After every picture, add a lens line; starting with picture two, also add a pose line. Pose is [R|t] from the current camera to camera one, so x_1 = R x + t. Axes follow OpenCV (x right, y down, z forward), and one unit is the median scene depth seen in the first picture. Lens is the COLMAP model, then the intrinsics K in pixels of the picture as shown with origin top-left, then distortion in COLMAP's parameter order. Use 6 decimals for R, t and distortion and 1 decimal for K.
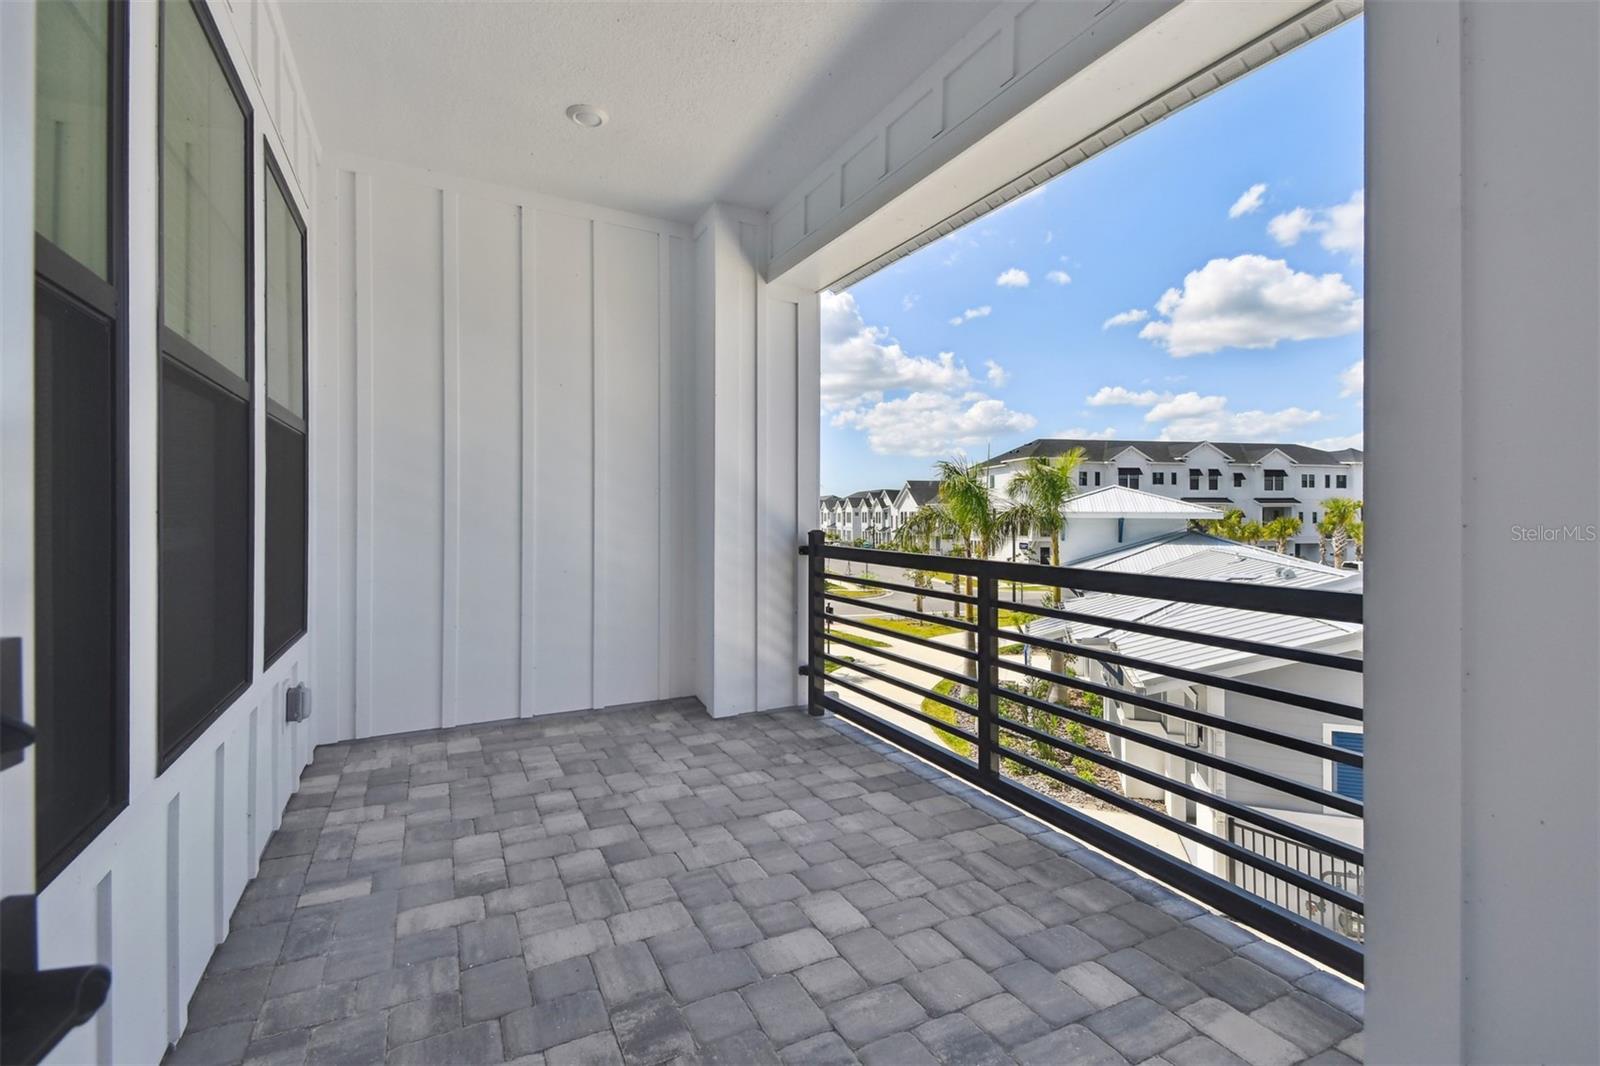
lens RADIAL K [[709.7, 0, 803.7], [0, 709.7, 524.4], [0, 0, 1]] dist [0.041966, -0.020156]
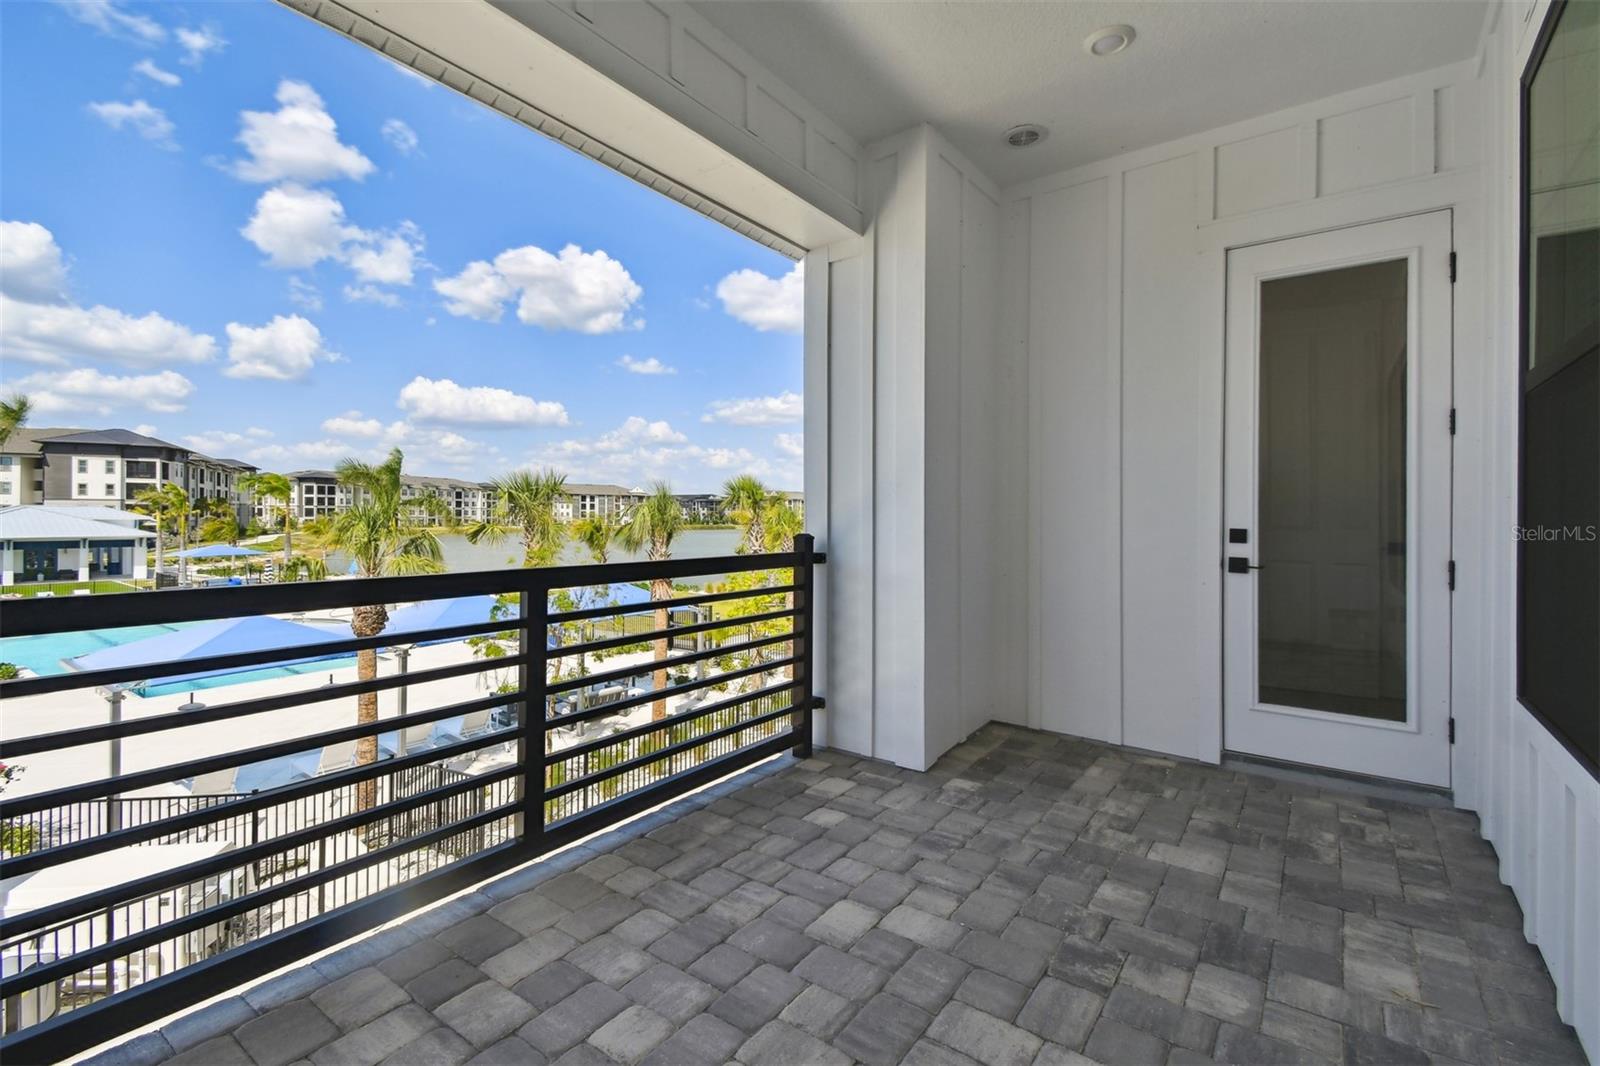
lens RADIAL K [[709.7, 0, 797.6], [0, 709.7, 520.3], [0, 0, 1]] dist [0.041966, -0.020156]
pose [[-0.436941, -0.011134, 0.899421, -0.757184], [0.008089, 0.999834, 0.016307, -0.017482], [-0.899454, 0.014400, -0.436779, 1.397049]]
